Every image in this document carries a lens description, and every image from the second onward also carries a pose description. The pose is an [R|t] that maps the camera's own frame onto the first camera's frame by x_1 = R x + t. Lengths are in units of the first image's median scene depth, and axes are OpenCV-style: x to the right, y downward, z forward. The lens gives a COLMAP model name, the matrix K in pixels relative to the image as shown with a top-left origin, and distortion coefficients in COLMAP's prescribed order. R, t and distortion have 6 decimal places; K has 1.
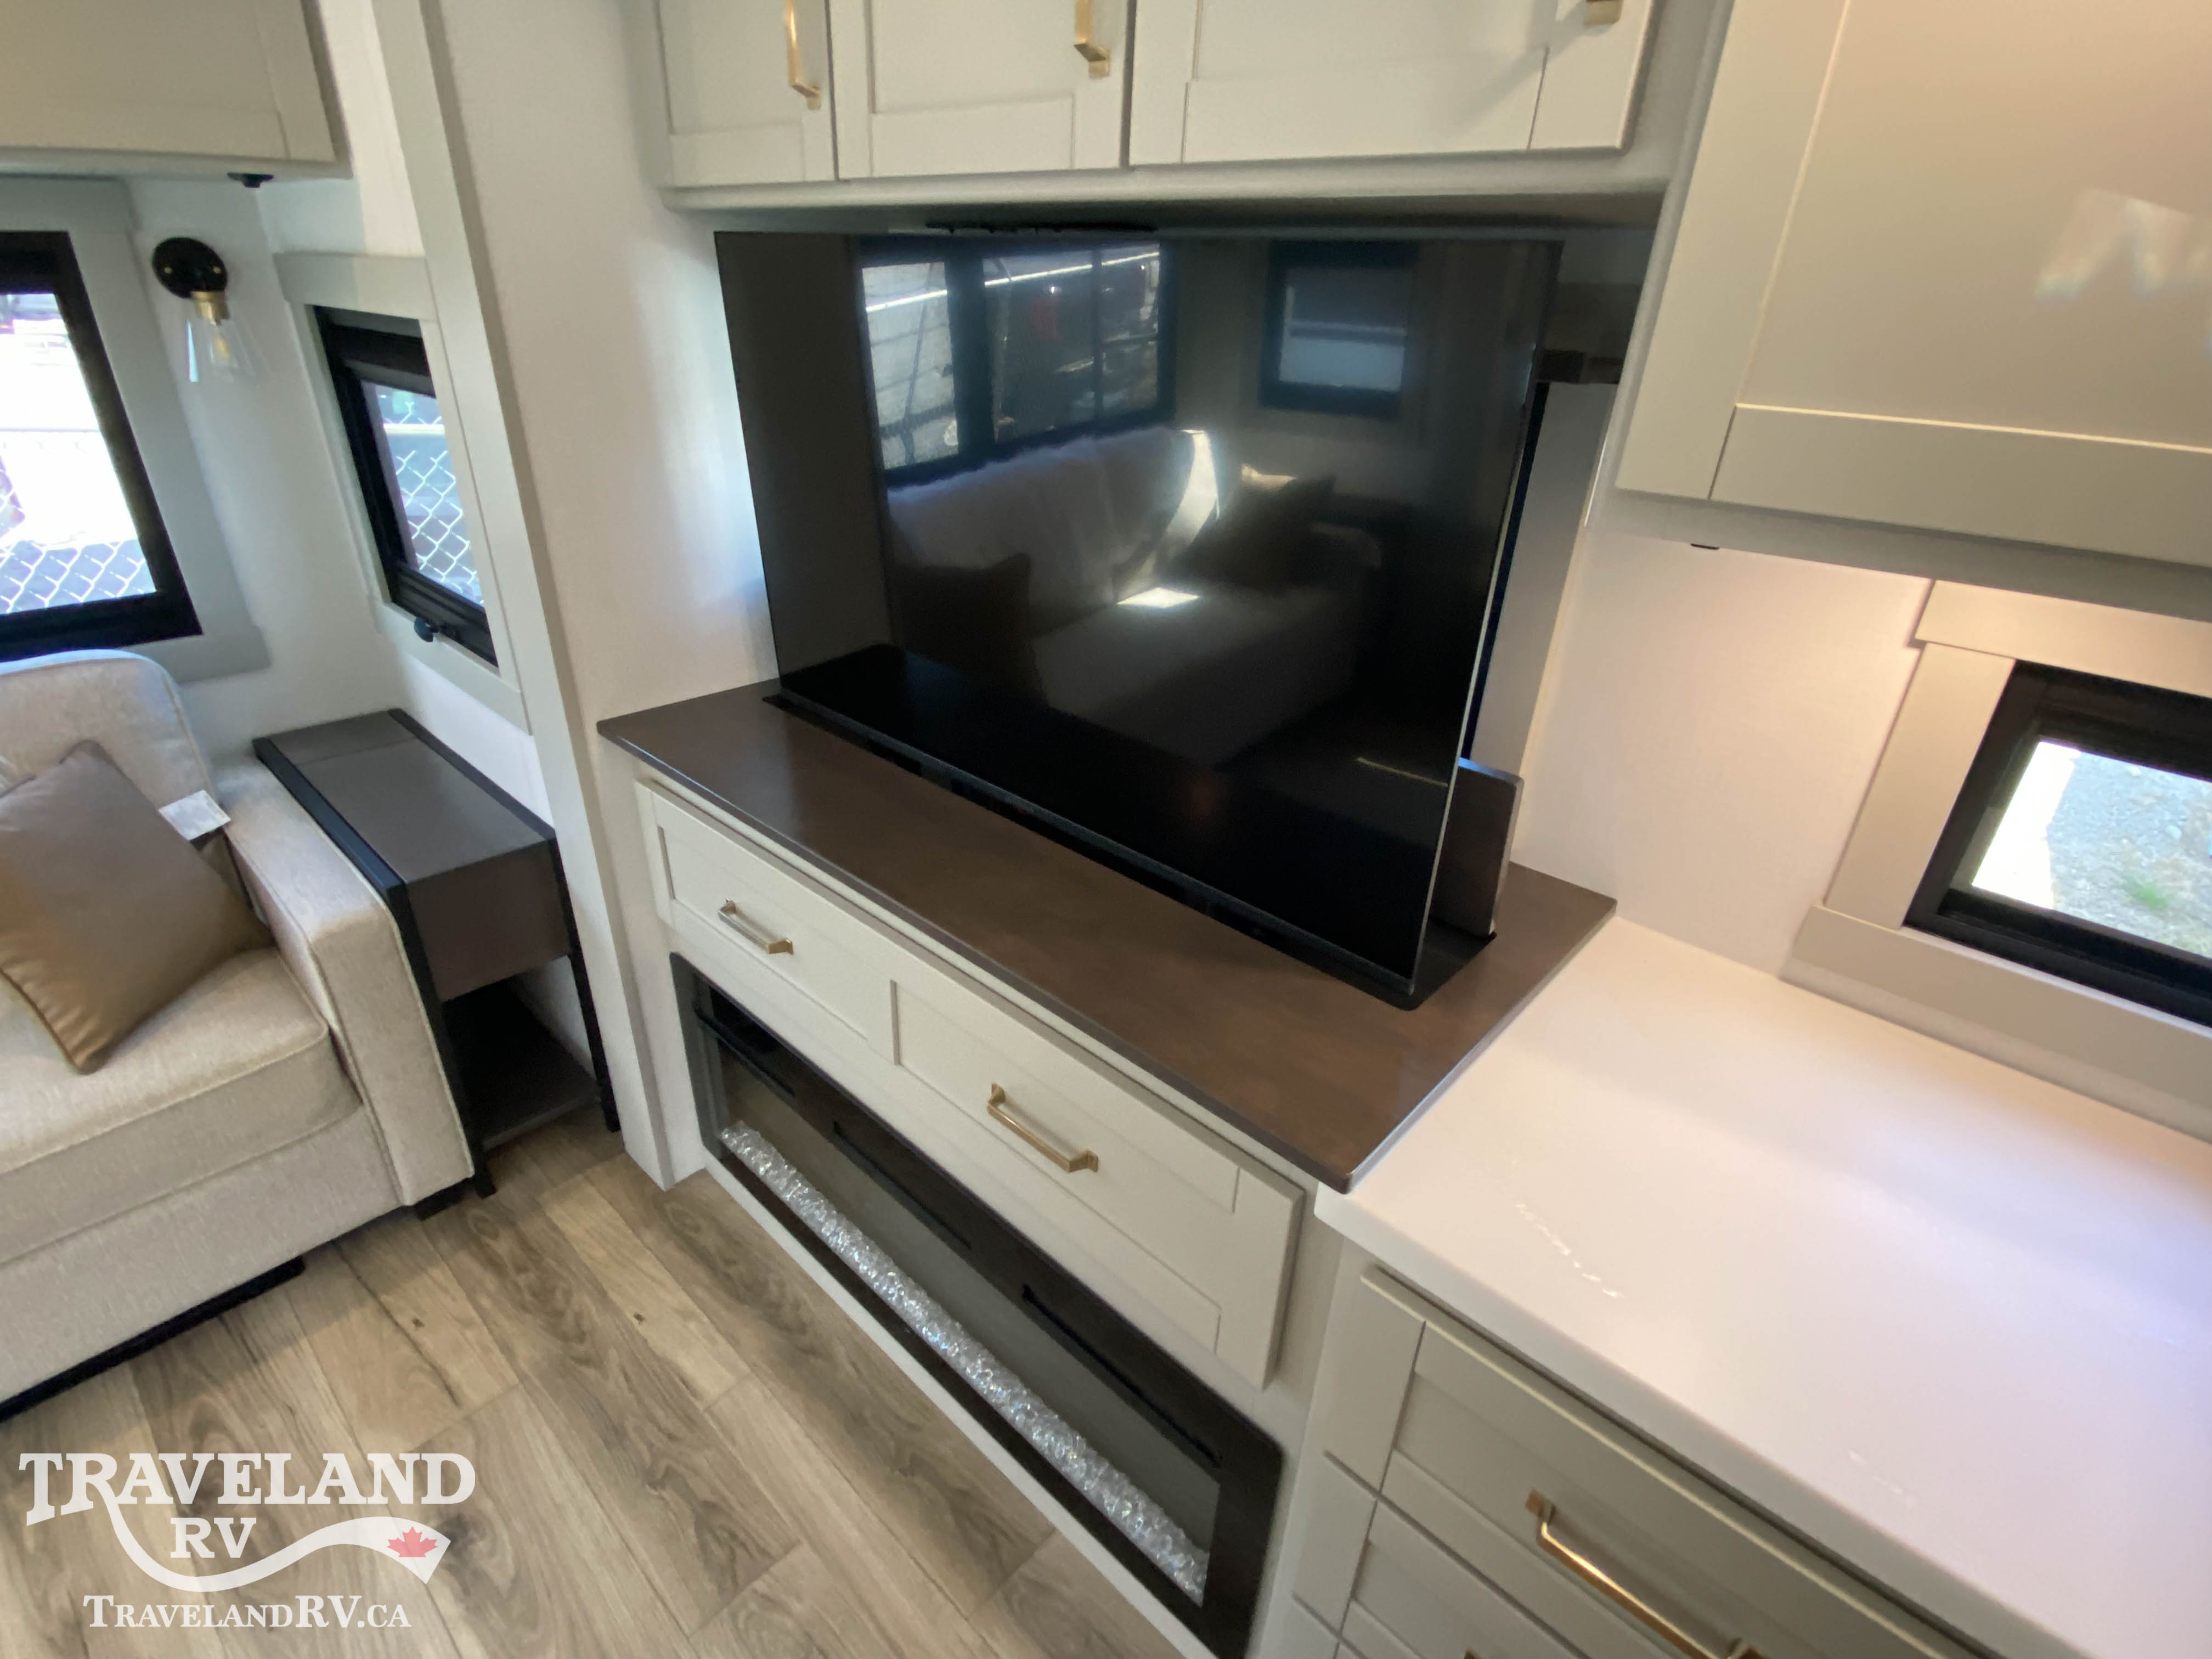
lens RADIAL K [[1034.9, 0, 1098.2], [0, 1034.9, 839.4], [0, 0, 1]] dist [0.021086, -0.020799]
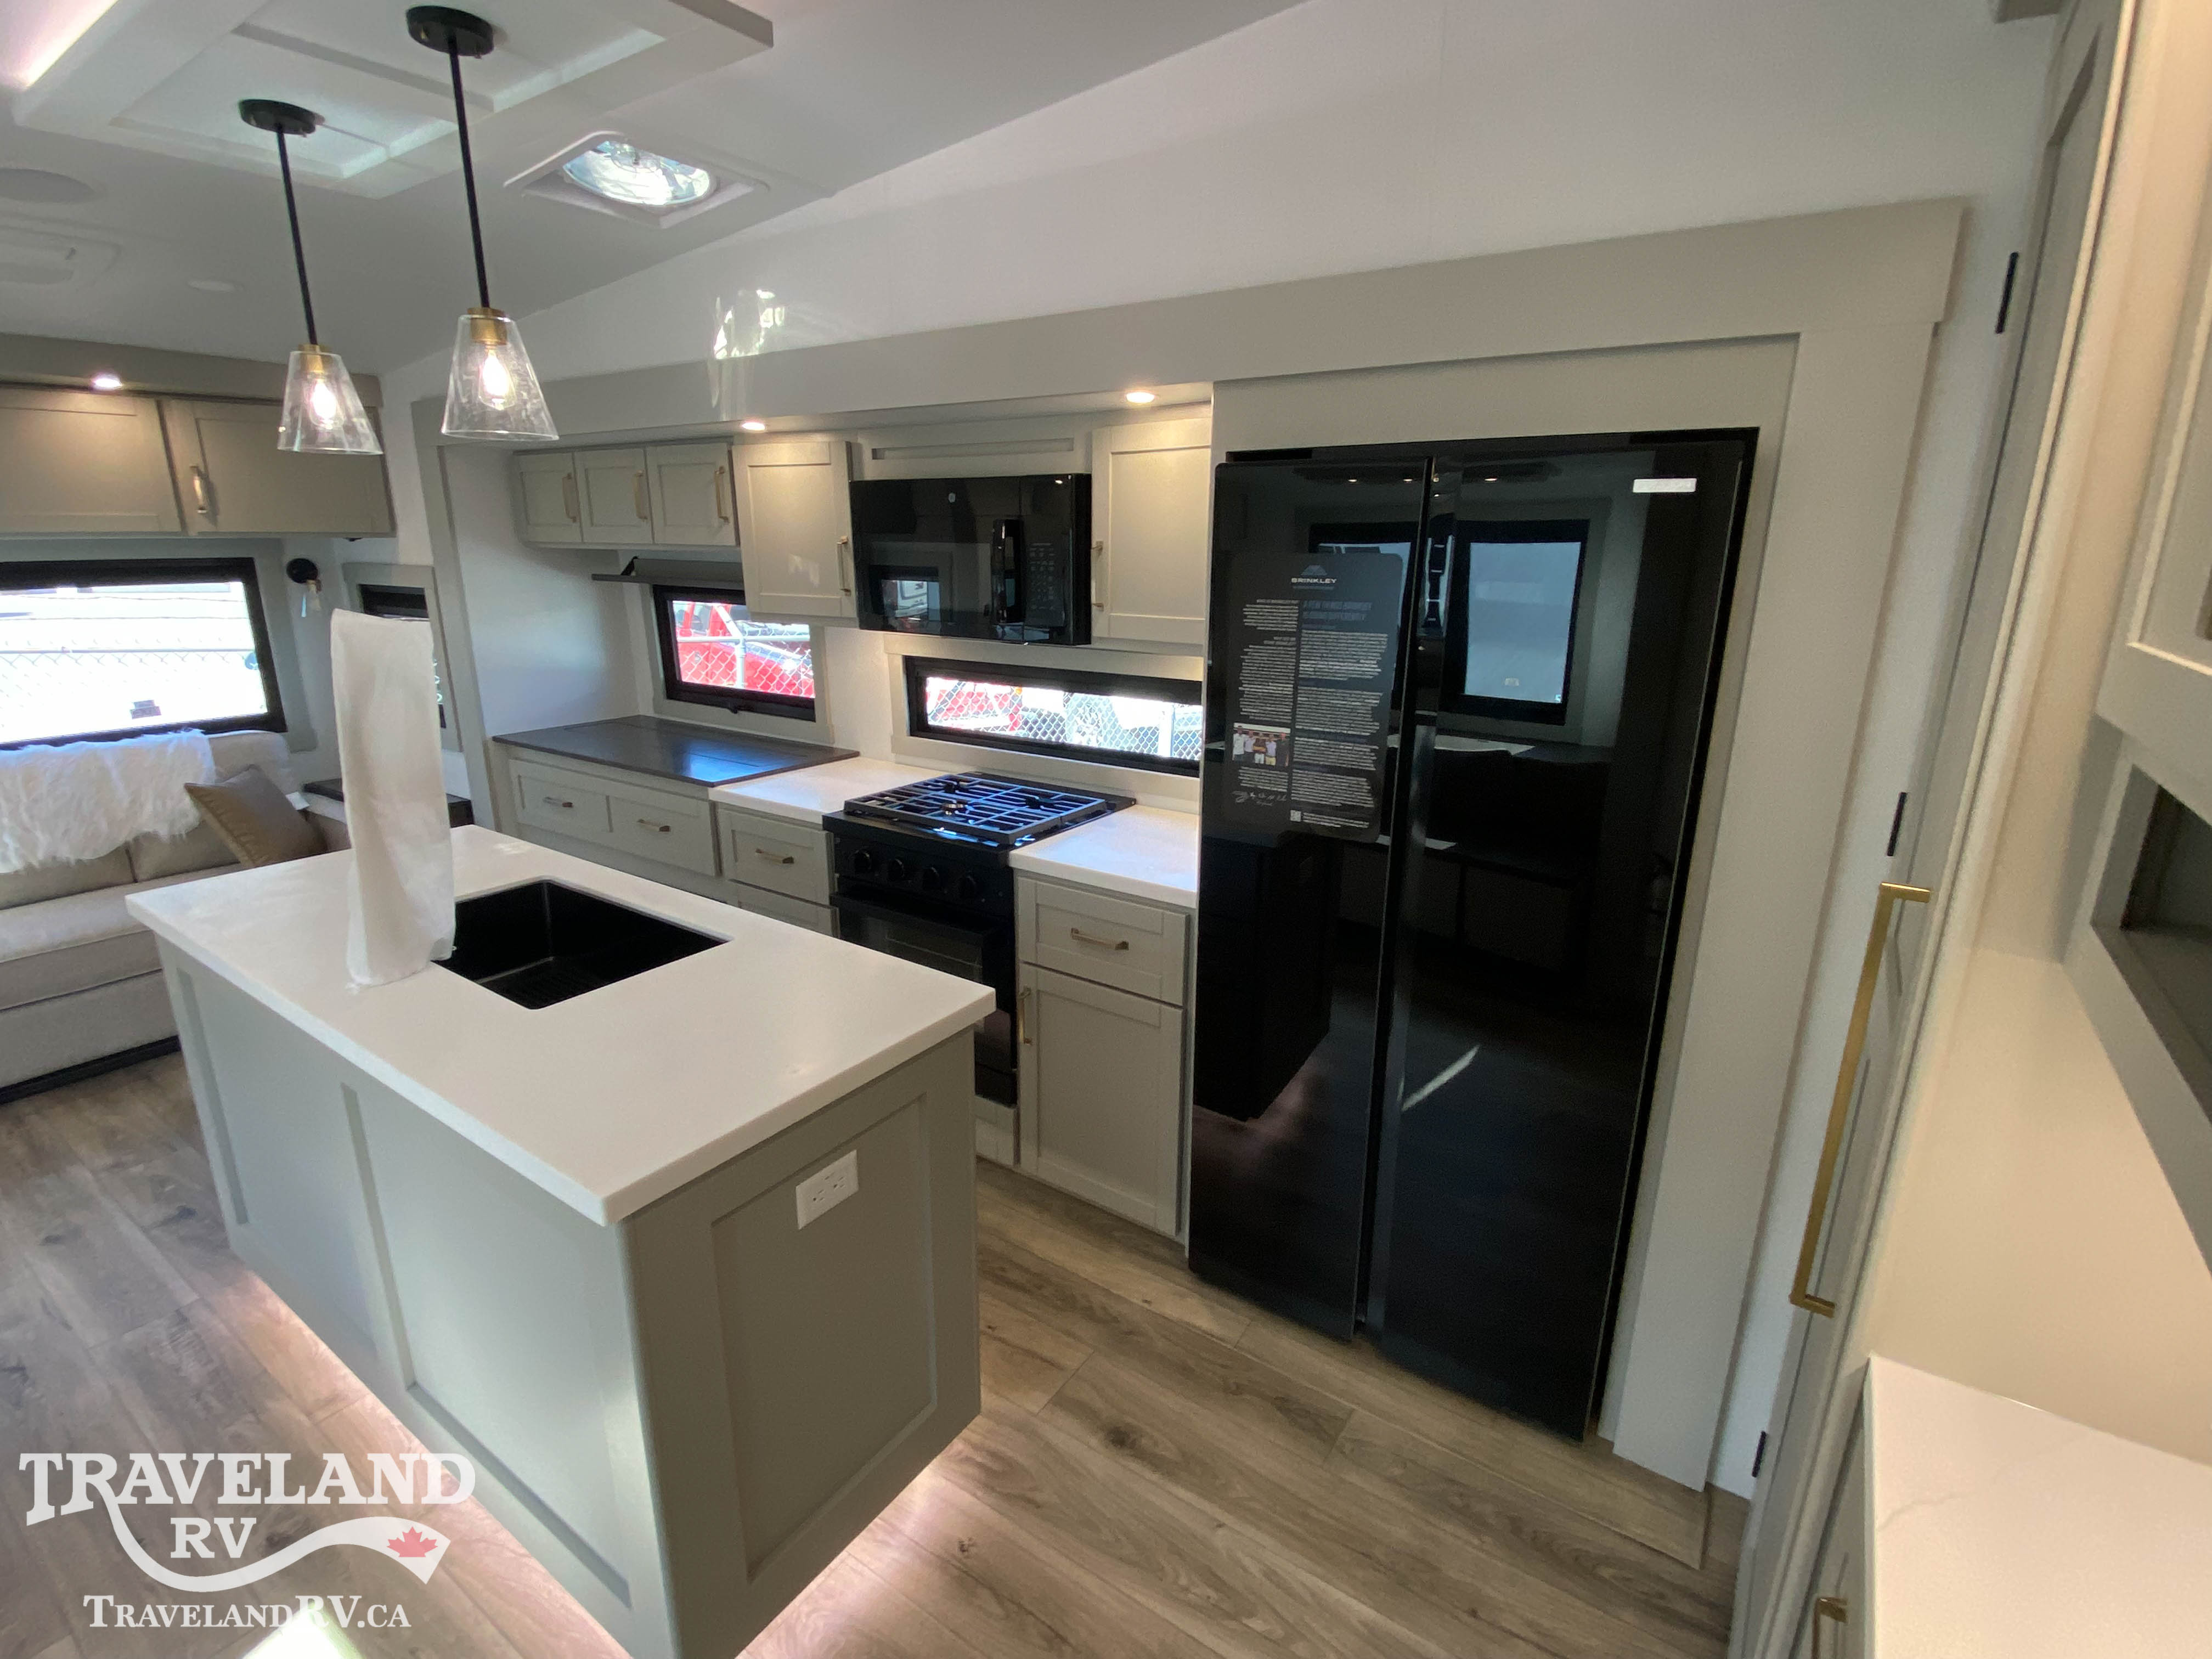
lens RADIAL K [[1034.9, 0, 1092.8], [0, 1034.9, 828.1], [0, 0, 1]] dist [0.021086, -0.020799]
pose [[0.989892, -0.072863, 0.121678, 0.563730], [0.096104, 0.975547, -0.197664, 0.665775], [-0.104300, 0.207360, 0.972689, -1.384691]]
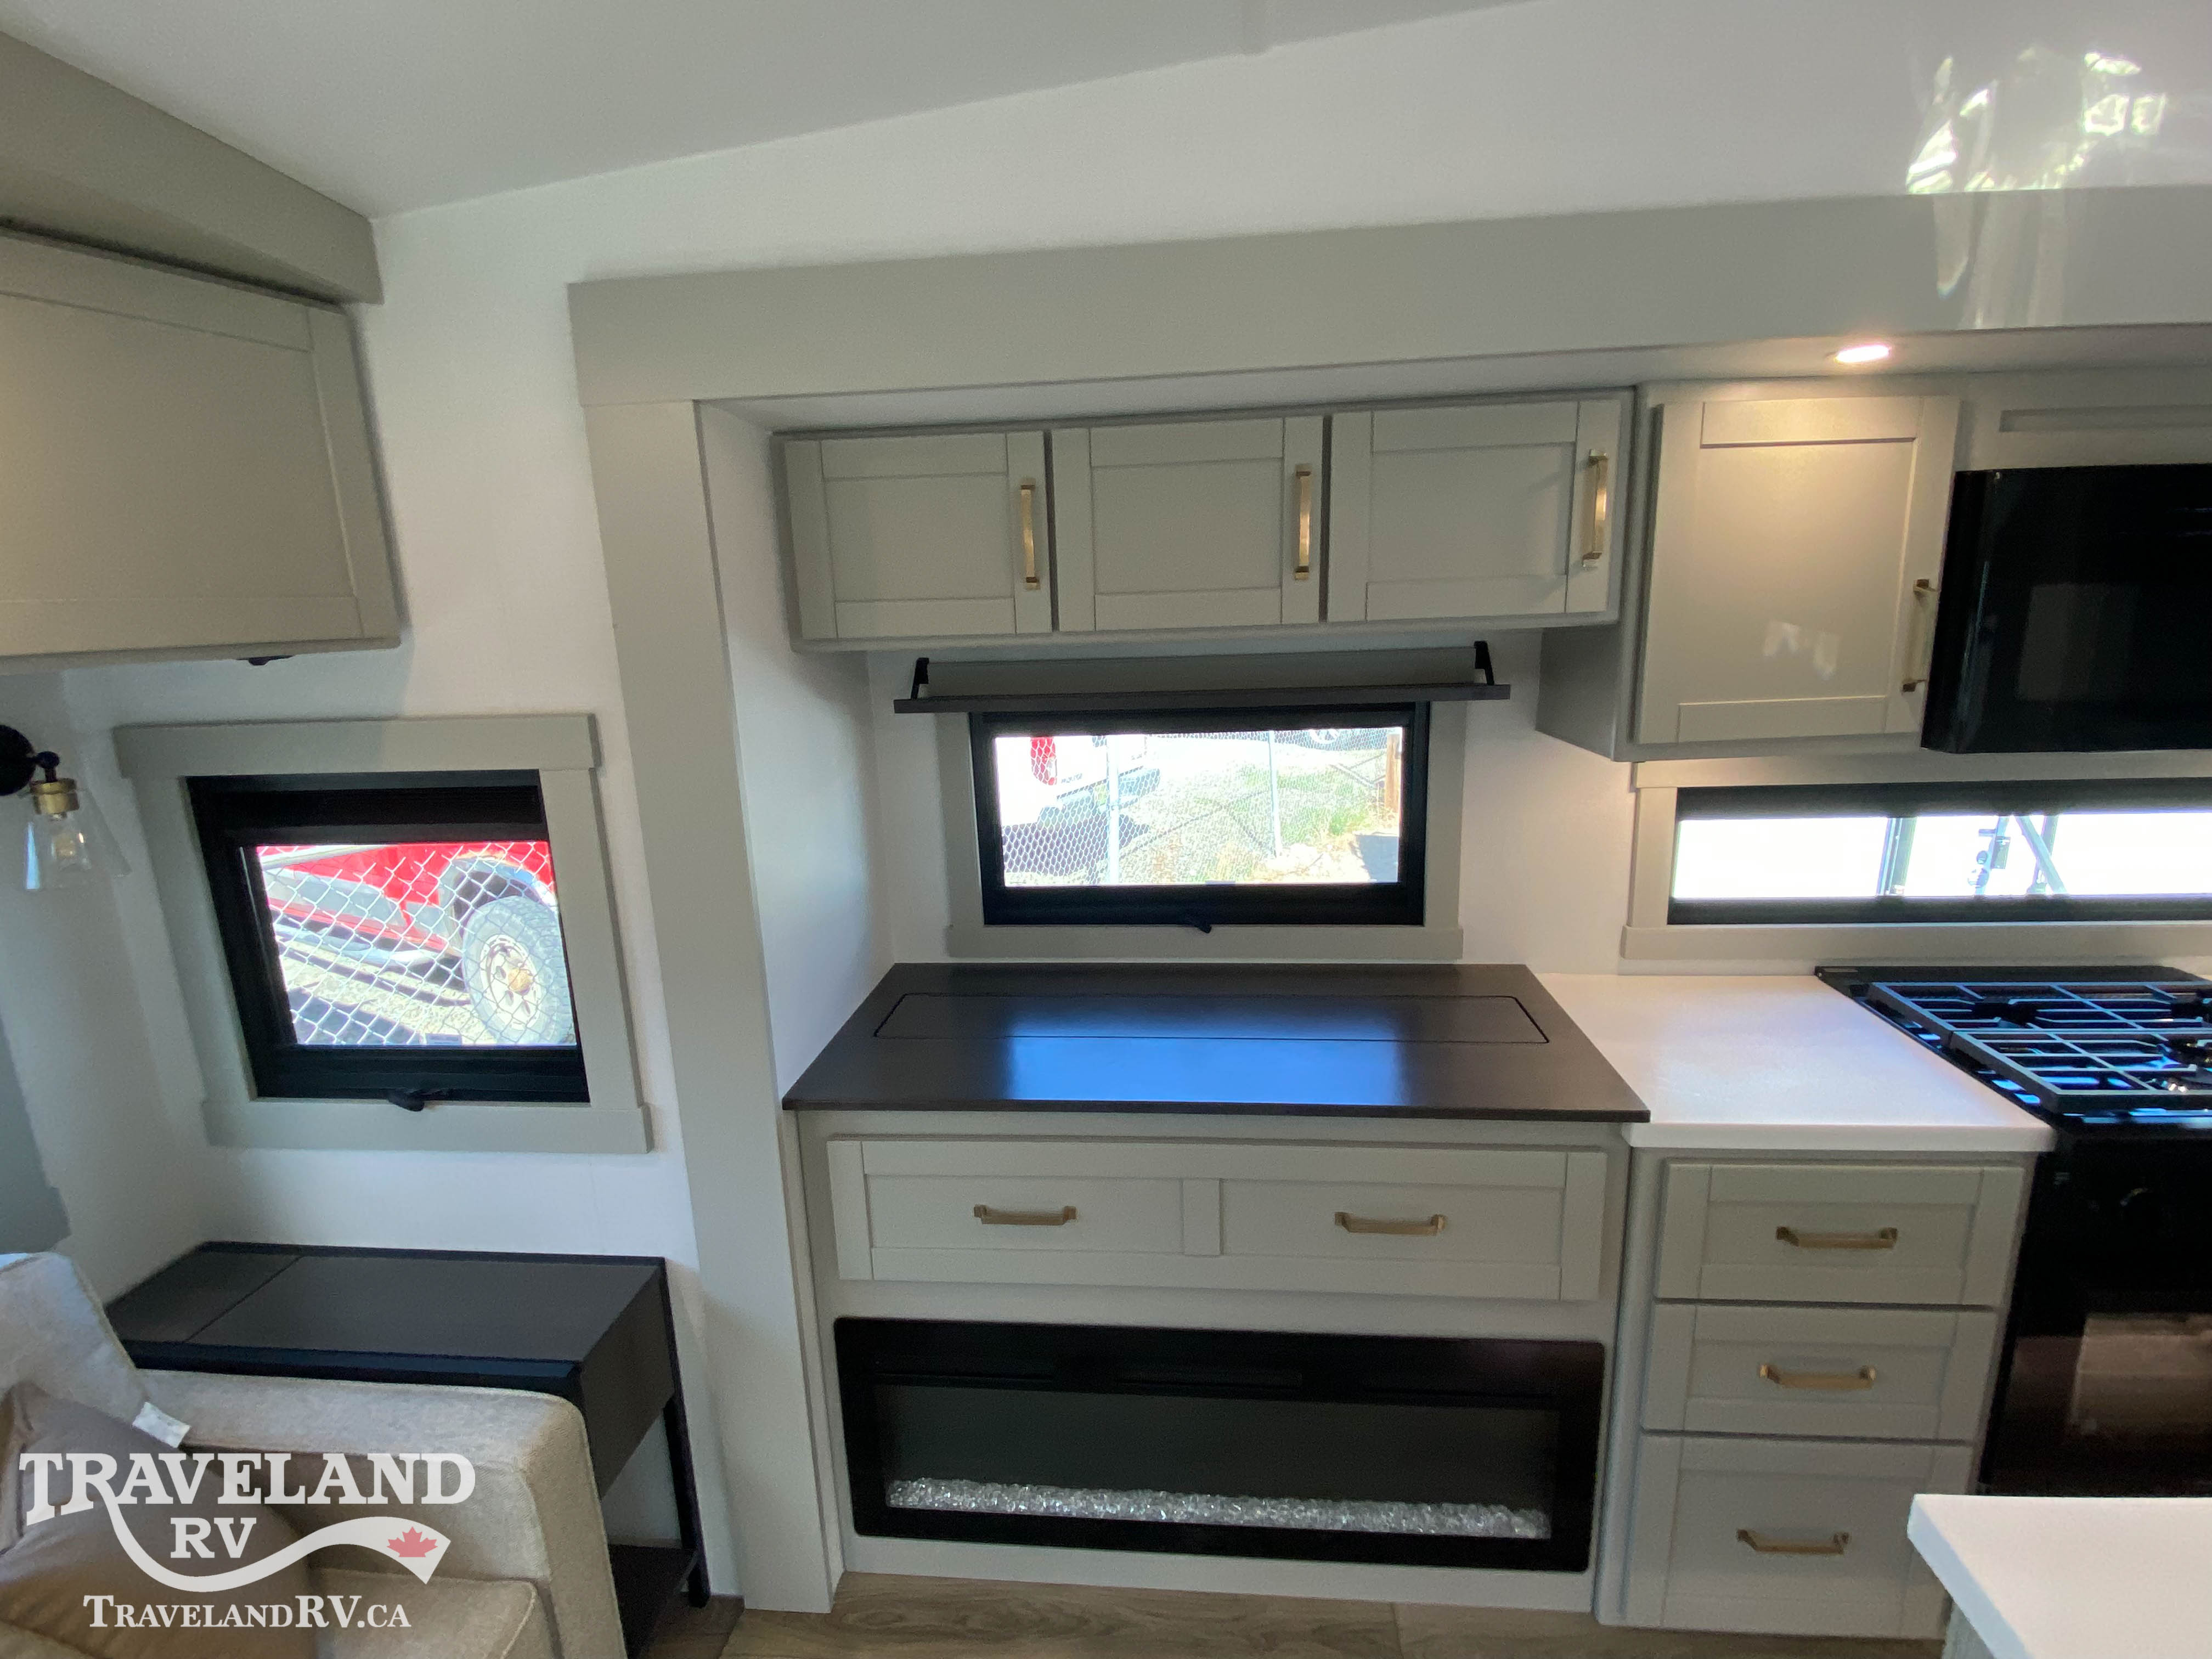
lens RADIAL K [[1034.9, 0, 1102.5], [0, 1034.9, 826.7], [0, 0, 1]] dist [0.021086, -0.020799]
pose [[0.796322, -0.198341, 0.571429, -0.700361], [0.339813, 0.928233, -0.151364, -0.093218], [-0.500398, 0.314713, 0.806572, -0.068120]]
